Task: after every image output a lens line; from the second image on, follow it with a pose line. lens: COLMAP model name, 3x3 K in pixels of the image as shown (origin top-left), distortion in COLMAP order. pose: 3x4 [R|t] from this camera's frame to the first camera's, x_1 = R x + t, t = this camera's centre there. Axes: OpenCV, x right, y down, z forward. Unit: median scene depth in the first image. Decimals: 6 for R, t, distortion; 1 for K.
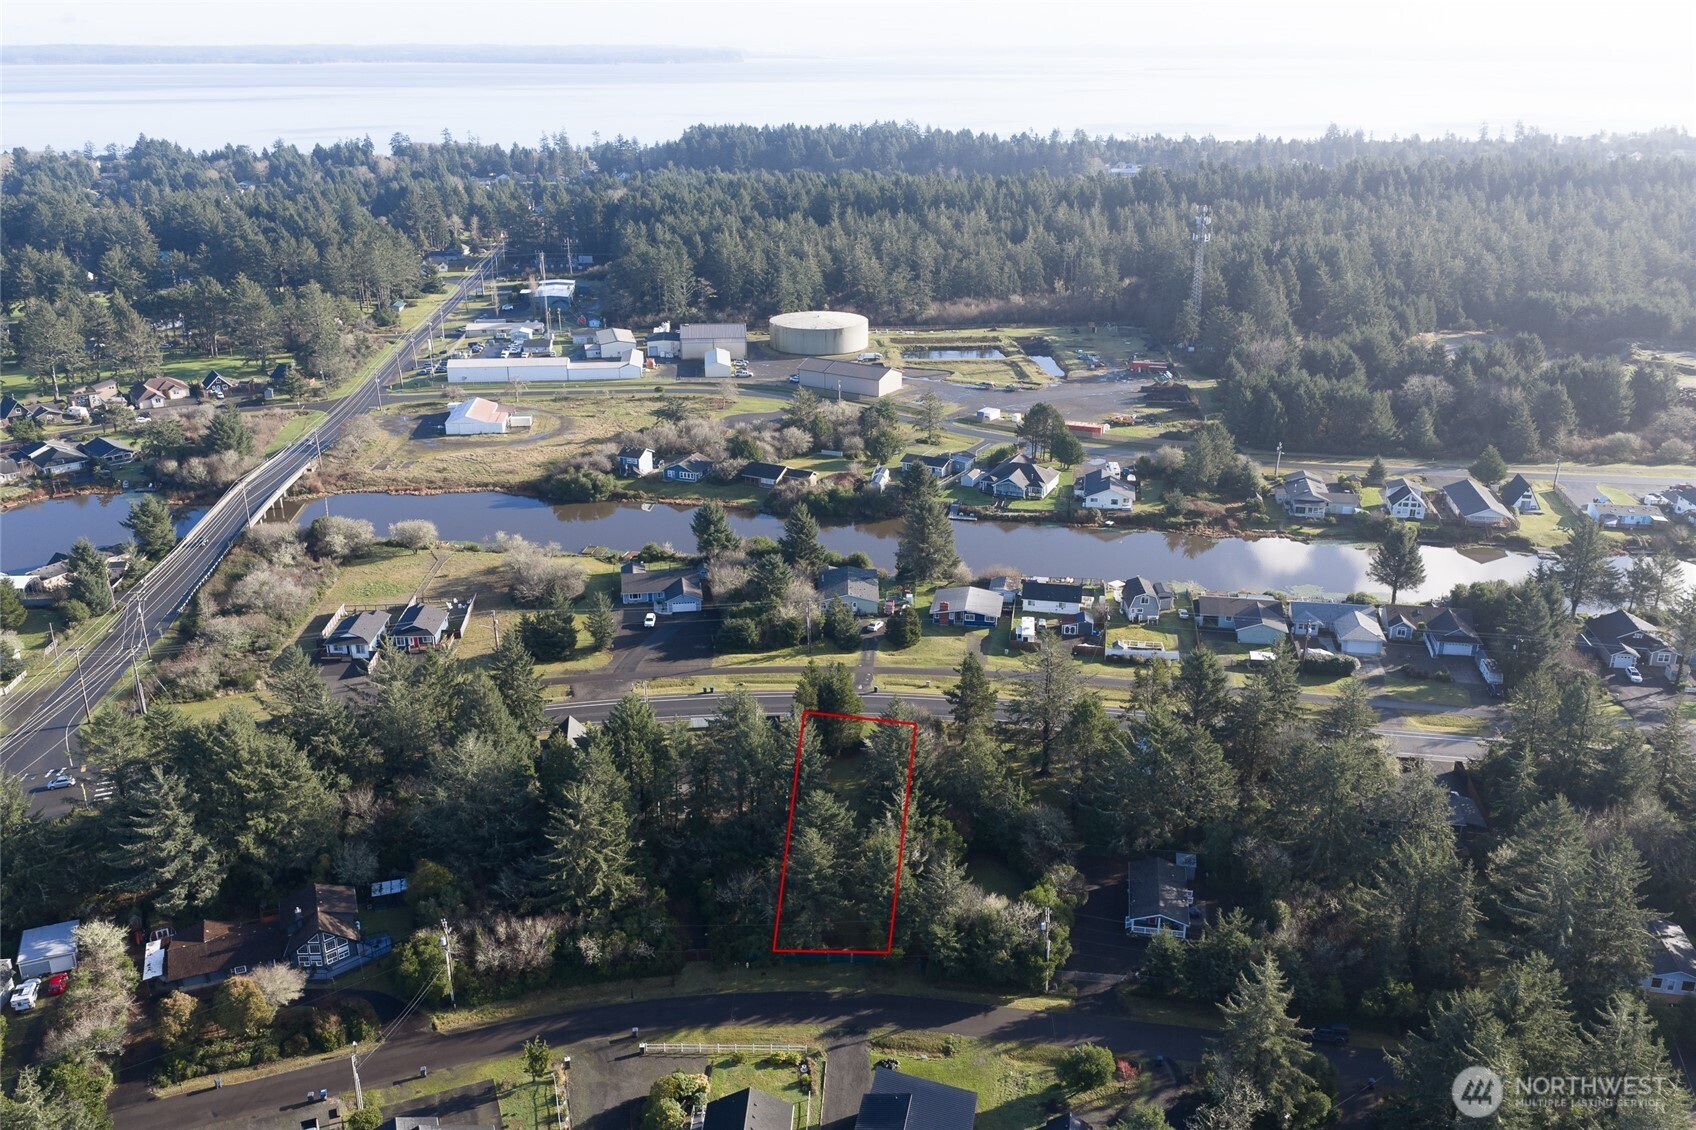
lens RADIAL K [[1404.8, 0, 847.1], [0, 1404.8, 563.5], [0, 0, 1]] dist [0.019506, -0.023088]
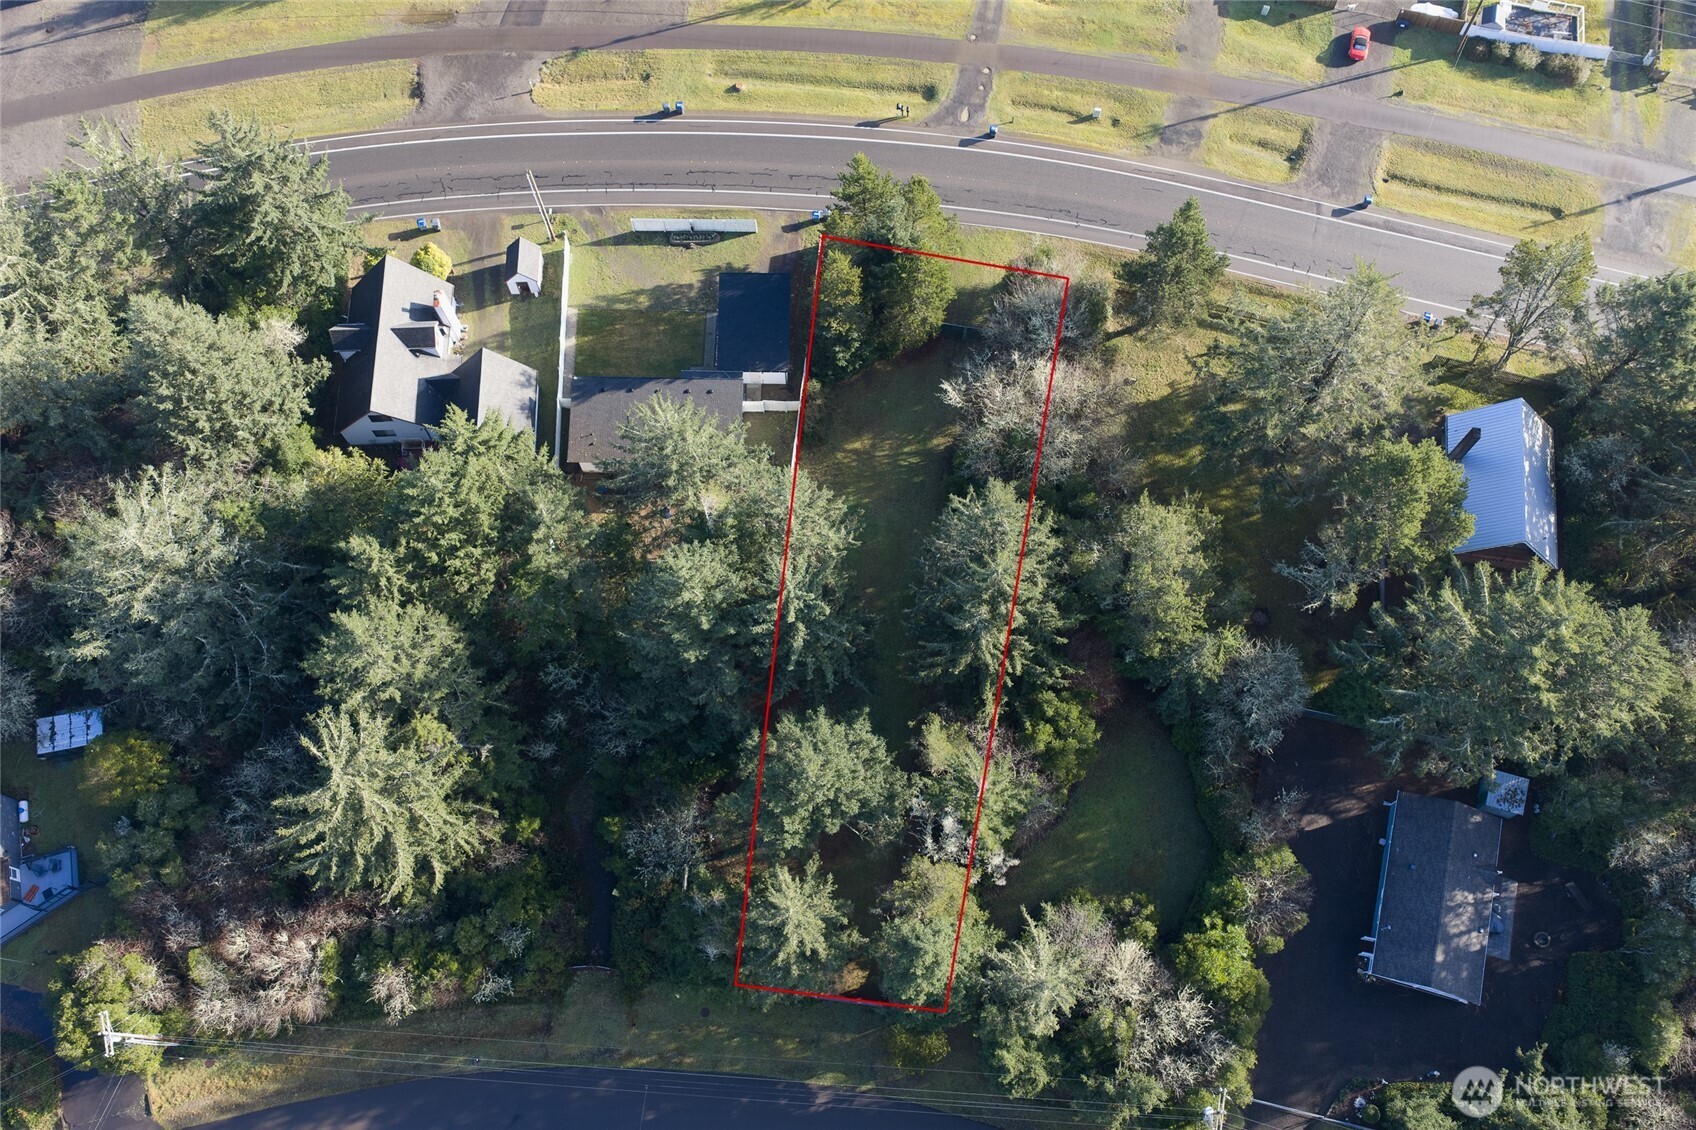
lens RADIAL K [[1404.8, 0, 850.5], [0, 1404.8, 567.5], [0, 0, 1]] dist [0.019506, -0.023088]
pose [[0.994669, 0.092260, -0.046068, 0.009932], [-0.028261, 0.673508, 0.738639, -0.263275], [0.099174, -0.733399, 0.672525, 0.755196]]
